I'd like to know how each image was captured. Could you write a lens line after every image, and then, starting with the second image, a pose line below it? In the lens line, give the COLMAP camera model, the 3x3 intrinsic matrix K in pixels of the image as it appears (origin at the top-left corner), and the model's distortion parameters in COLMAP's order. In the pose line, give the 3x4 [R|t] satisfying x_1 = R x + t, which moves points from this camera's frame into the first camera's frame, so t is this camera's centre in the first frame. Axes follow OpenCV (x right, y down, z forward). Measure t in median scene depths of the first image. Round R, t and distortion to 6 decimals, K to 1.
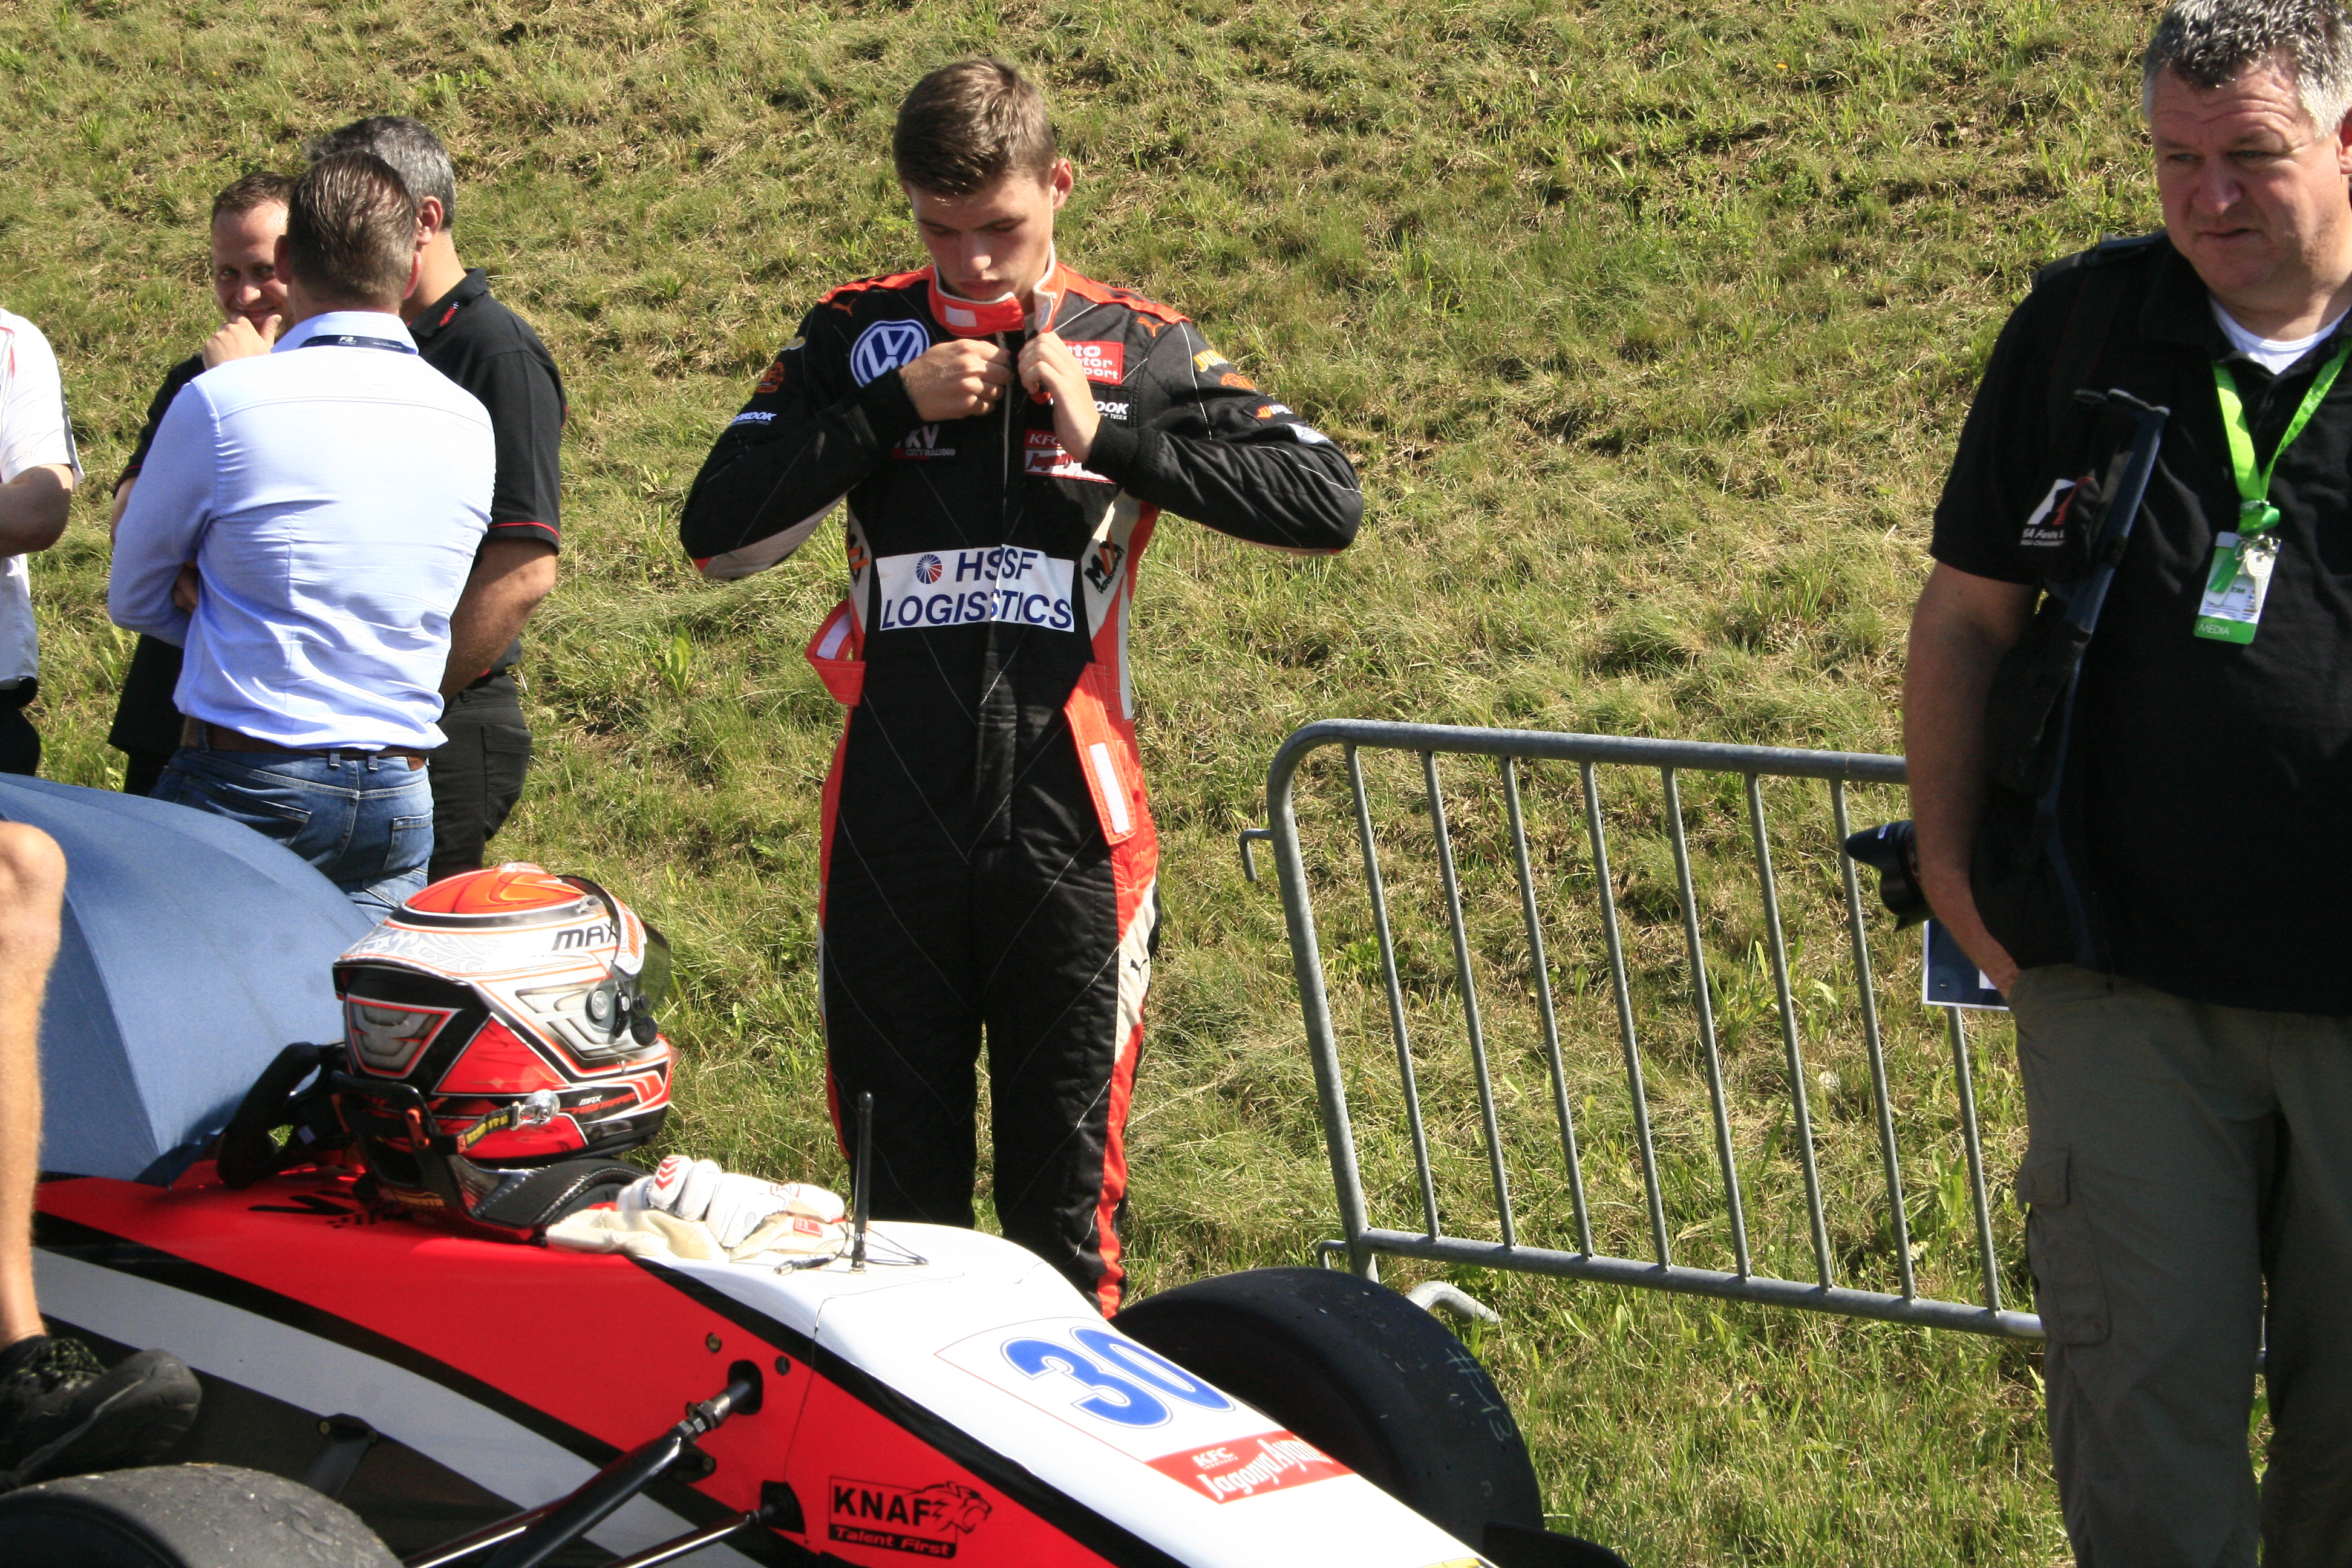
lens RADIAL K [[5694.7, 0, 1134.6], [0, 5694.7, 781.7], [0, 0, 1]] dist [0.086964, 0.619267]
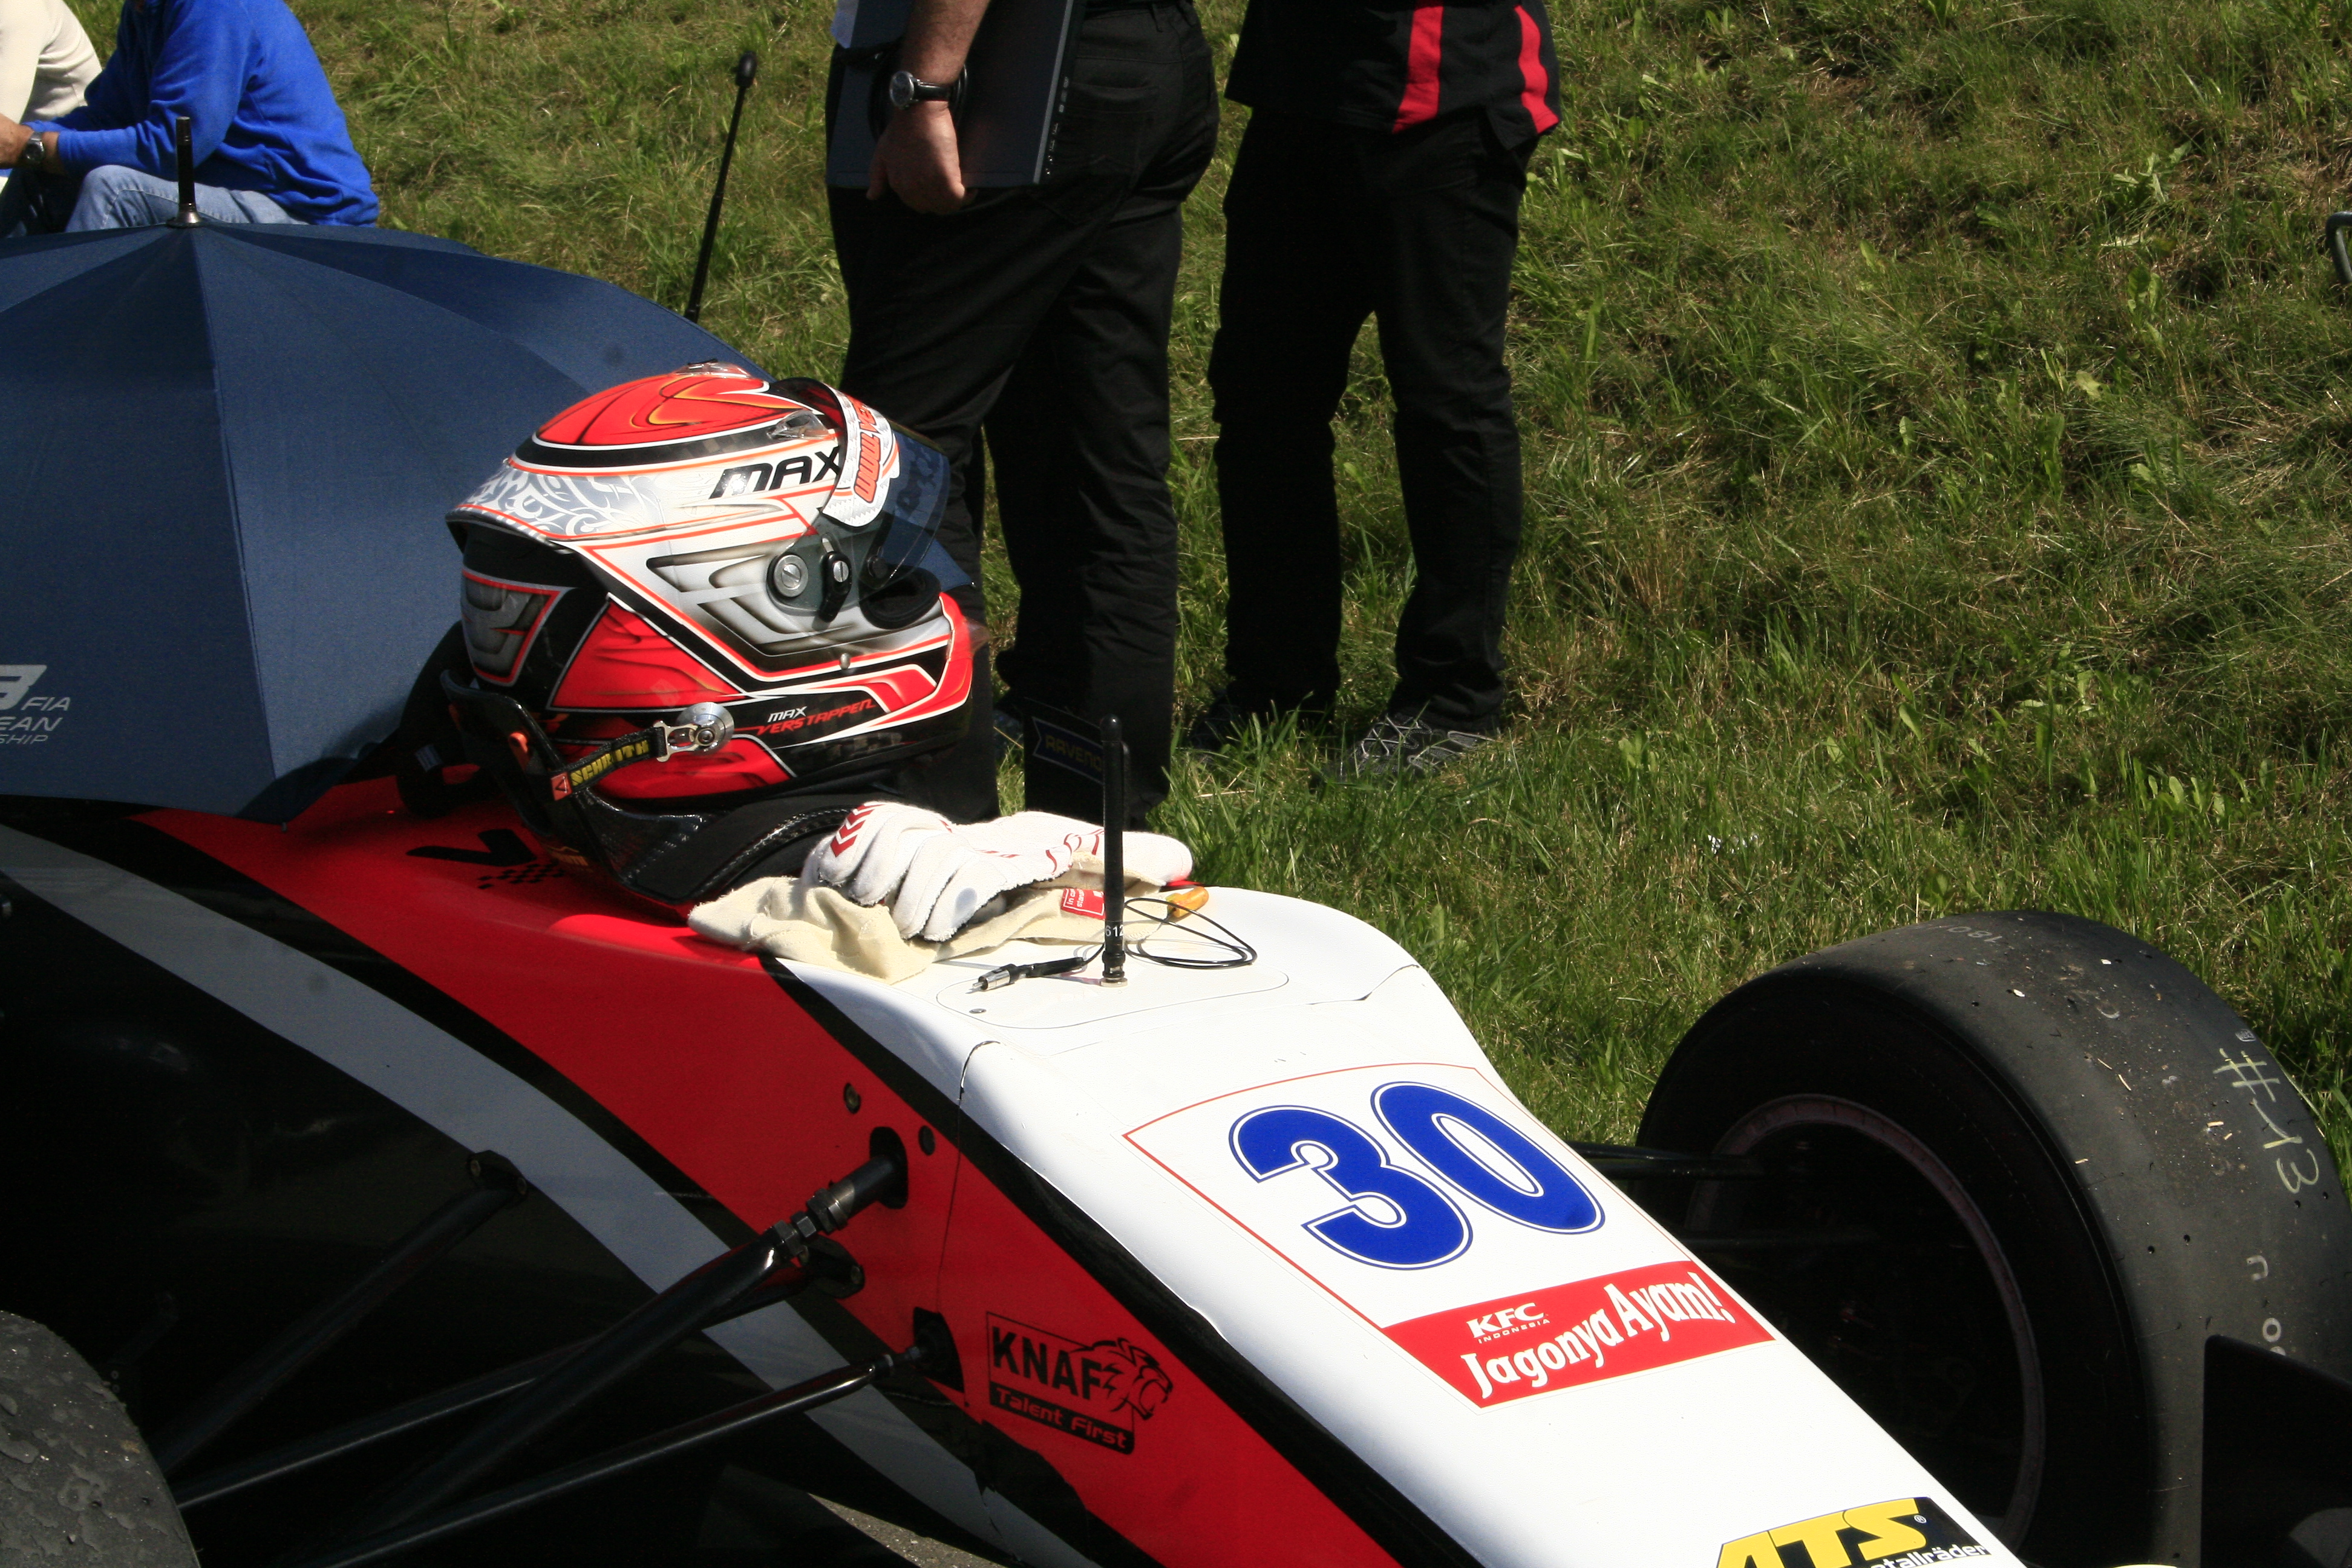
lens RADIAL K [[5694.7, 0, 1134.6], [0, 5694.7, 781.7], [0, 0, 1]] dist [0.086964, 0.619267]
pose [[0.946693, 0.007855, -0.322042, 0.074201], [0.031407, 0.992689, 0.116539, -0.006513], [0.320603, -0.120441, 0.939525, 0.167357]]
